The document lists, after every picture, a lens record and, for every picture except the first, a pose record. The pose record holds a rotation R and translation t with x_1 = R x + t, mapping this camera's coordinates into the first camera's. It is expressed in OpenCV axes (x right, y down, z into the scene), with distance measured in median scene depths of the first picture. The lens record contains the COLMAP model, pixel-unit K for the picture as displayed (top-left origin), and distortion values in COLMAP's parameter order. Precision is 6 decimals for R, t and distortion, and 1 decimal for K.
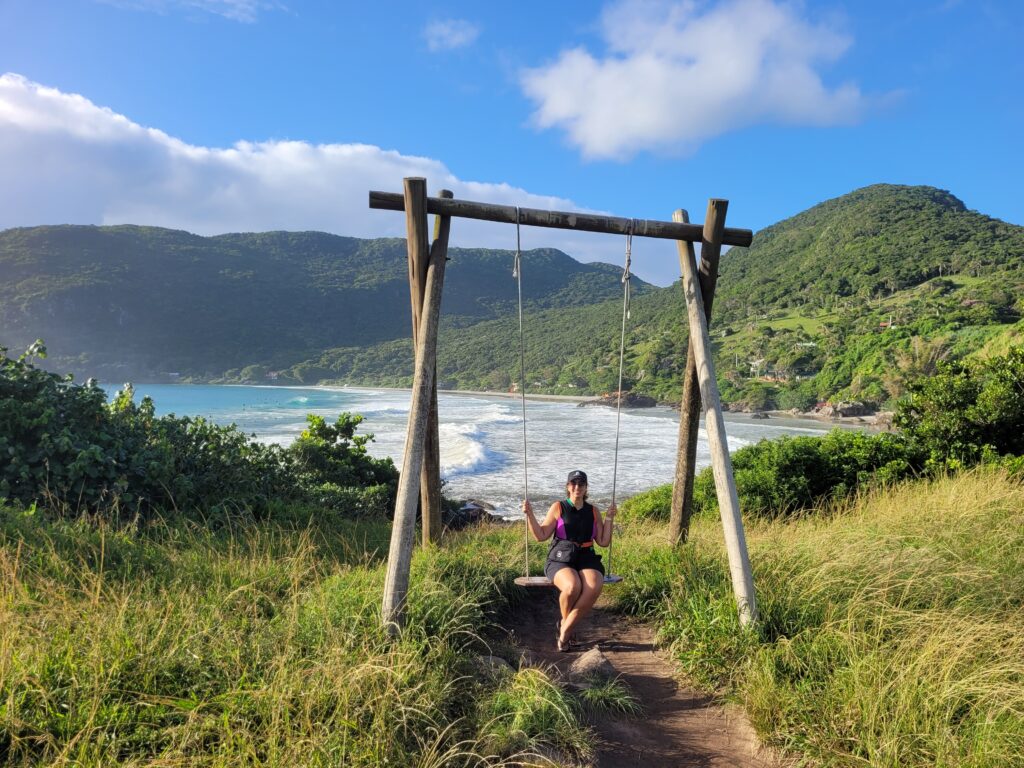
lens RADIAL K [[768.9, 0, 519.4], [0, 768.9, 383.7], [0, 0, 1]] dist [0.045991, -0.044308]
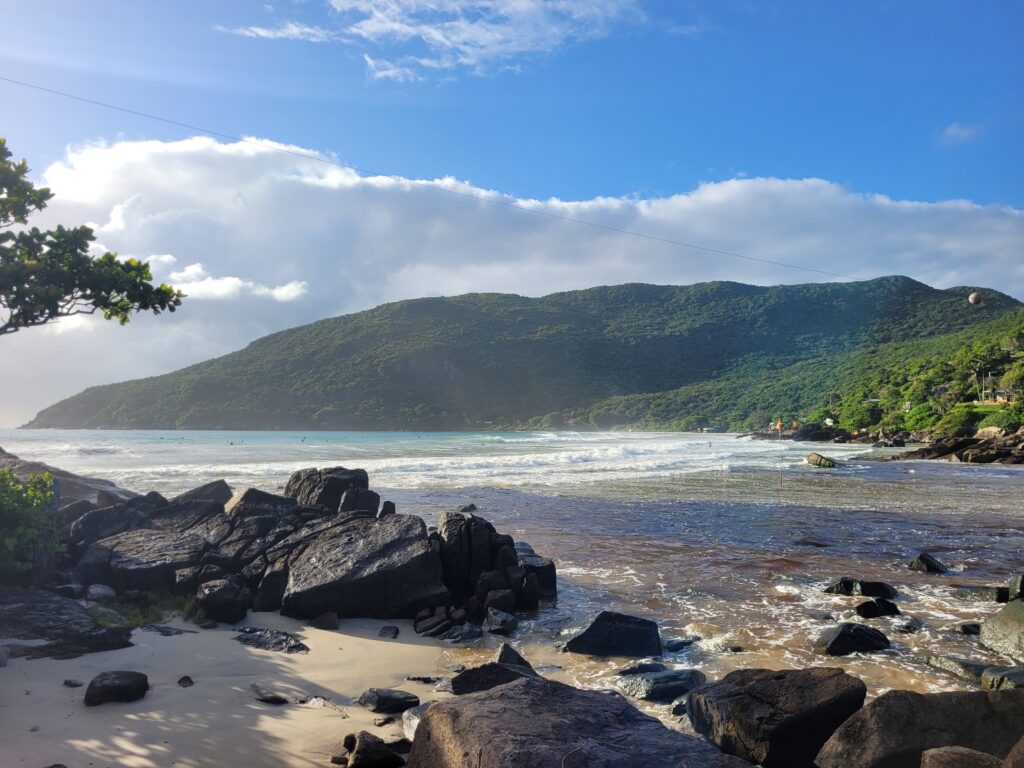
lens RADIAL K [[768.9, 0, 511.2], [0, 768.9, 384.6], [0, 0, 1]] dist [0.045991, -0.044308]
pose [[0.894903, -0.037229, -0.444705, 0.065500], [0.008374, 0.997740, -0.066674, 0.006730], [0.446182, 0.055943, 0.893192, 0.033941]]
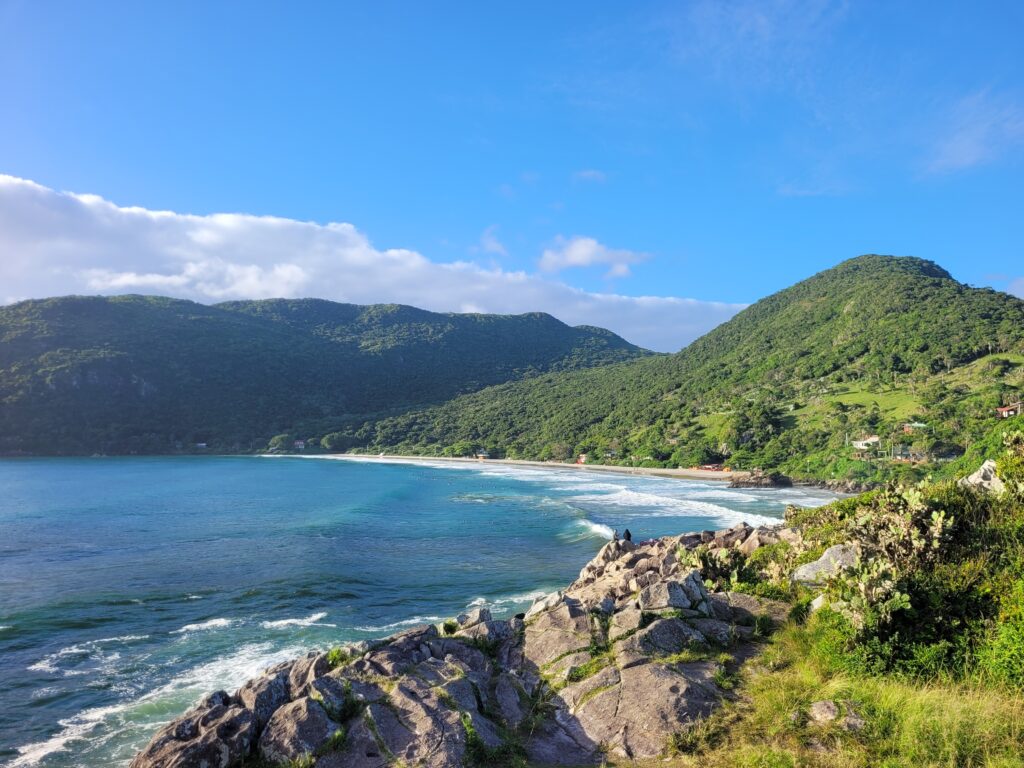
lens RADIAL K [[768.9, 0, 509.5], [0, 768.9, 382.4], [0, 0, 1]] dist [0.045991, -0.044308]
pose [[0.999098, -0.010637, 0.041111, -0.078909], [0.013698, 0.997096, -0.074910, -0.011411], [-0.040195, 0.075406, 0.996342, -0.026352]]
